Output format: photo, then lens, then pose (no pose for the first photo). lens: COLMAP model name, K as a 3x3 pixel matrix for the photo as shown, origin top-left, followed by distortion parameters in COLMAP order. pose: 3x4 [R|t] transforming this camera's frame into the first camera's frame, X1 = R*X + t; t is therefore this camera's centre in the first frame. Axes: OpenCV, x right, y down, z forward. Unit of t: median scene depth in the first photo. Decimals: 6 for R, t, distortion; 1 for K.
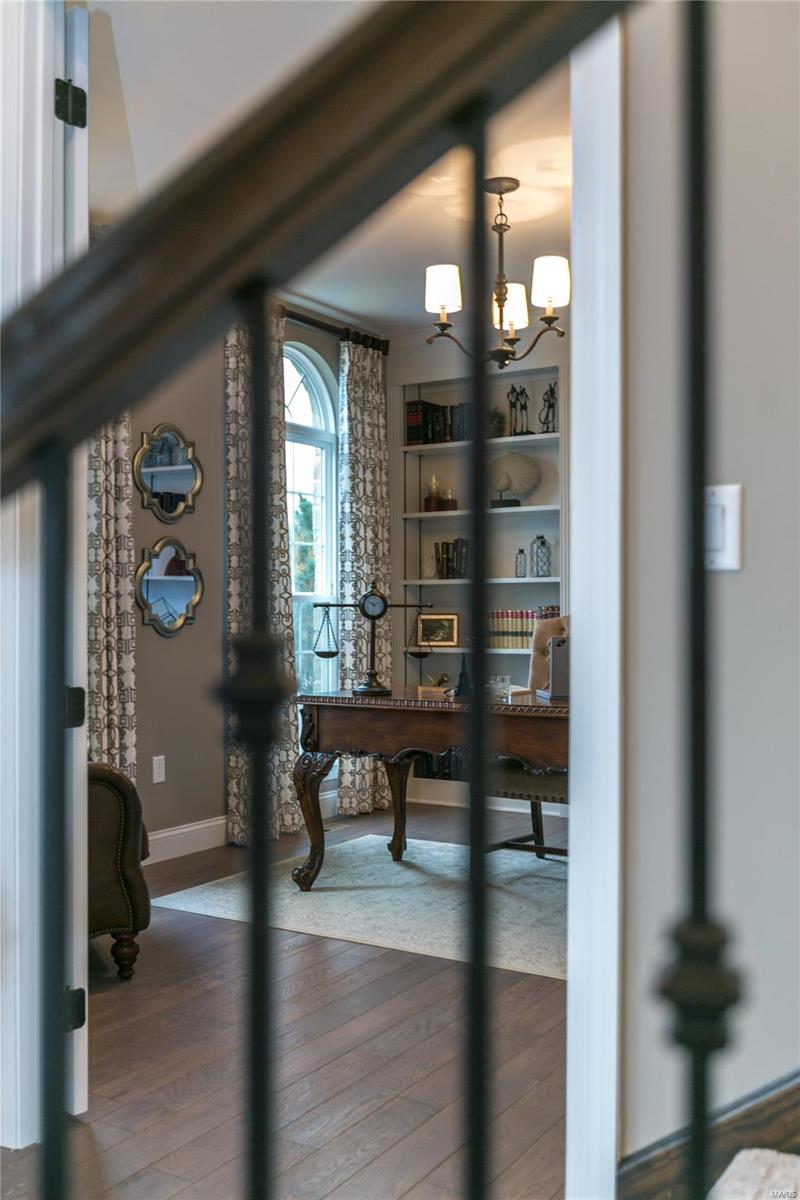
lens RADIAL K [[1201.2, 0, 398.2], [0, 1201.2, 600.7], [0, 0, 1]] dist [0.008281, 0.000000]
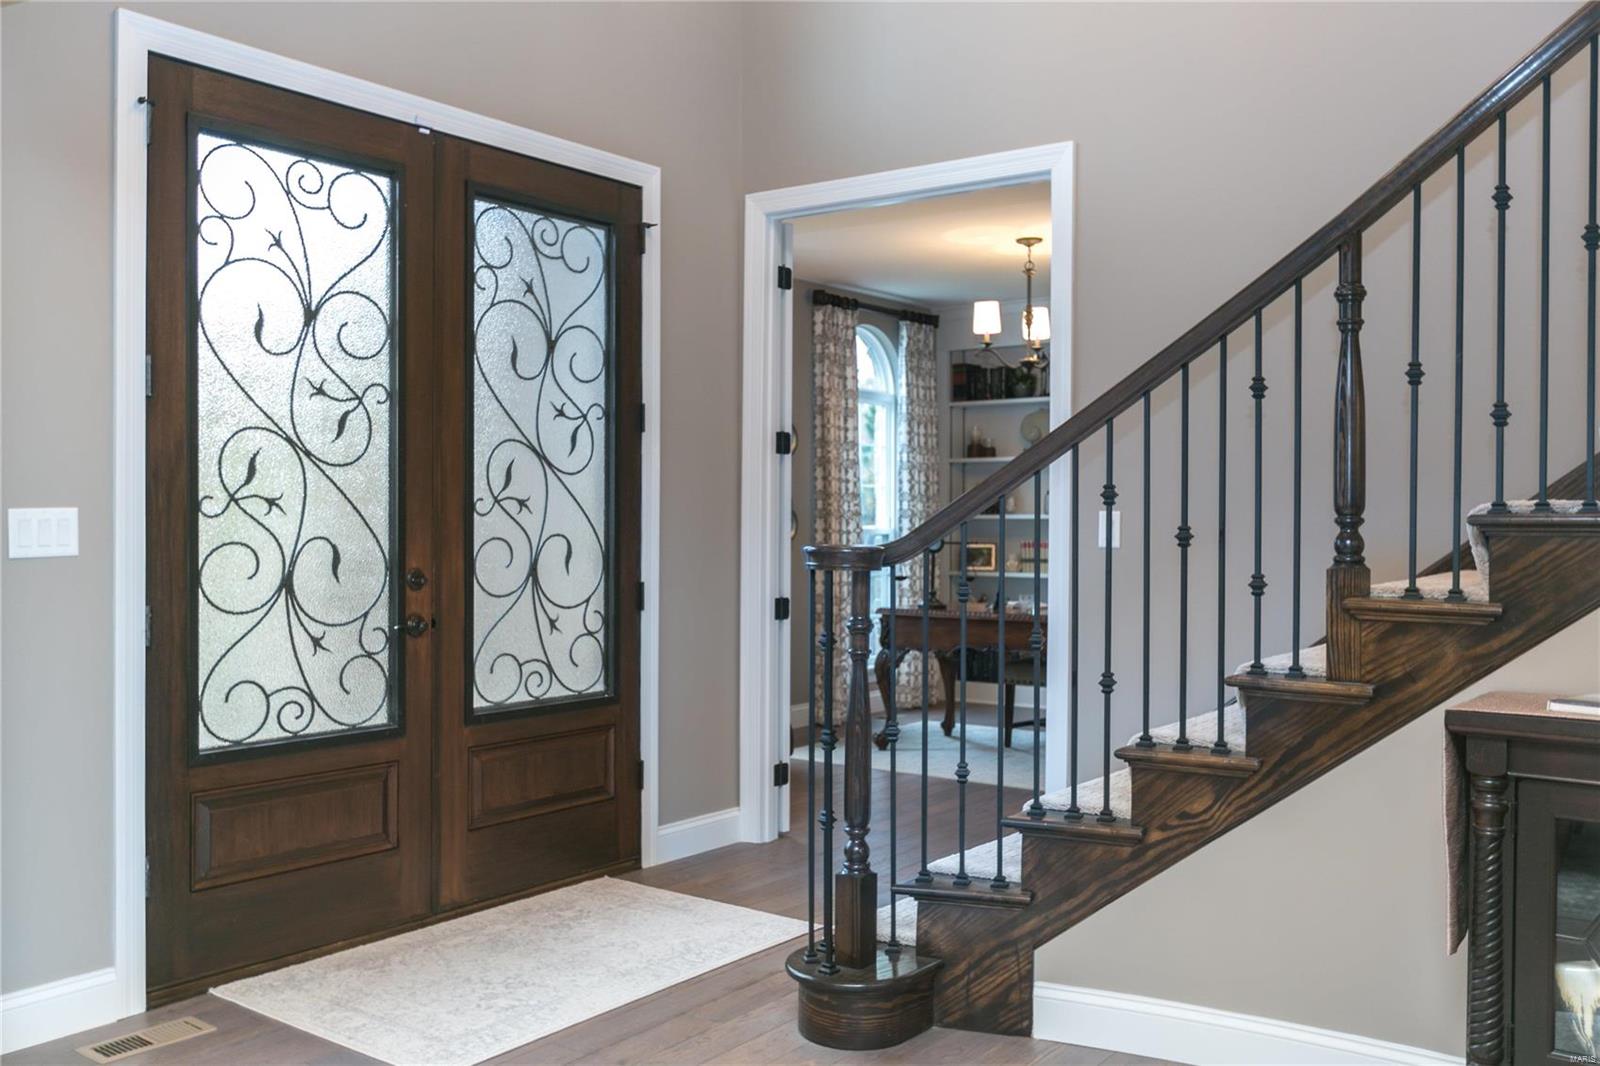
lens RADIAL K [[1393.9, 0, 801.8], [0, 1393.9, 534.5], [0, 0, 1]] dist [0.002421, -0.000303]
pose [[0.996125, 0.004820, -0.087821, -0.021739], [-0.003300, 0.999842, 0.017440, -0.023081], [0.087891, -0.017083, 0.995984, -0.420342]]
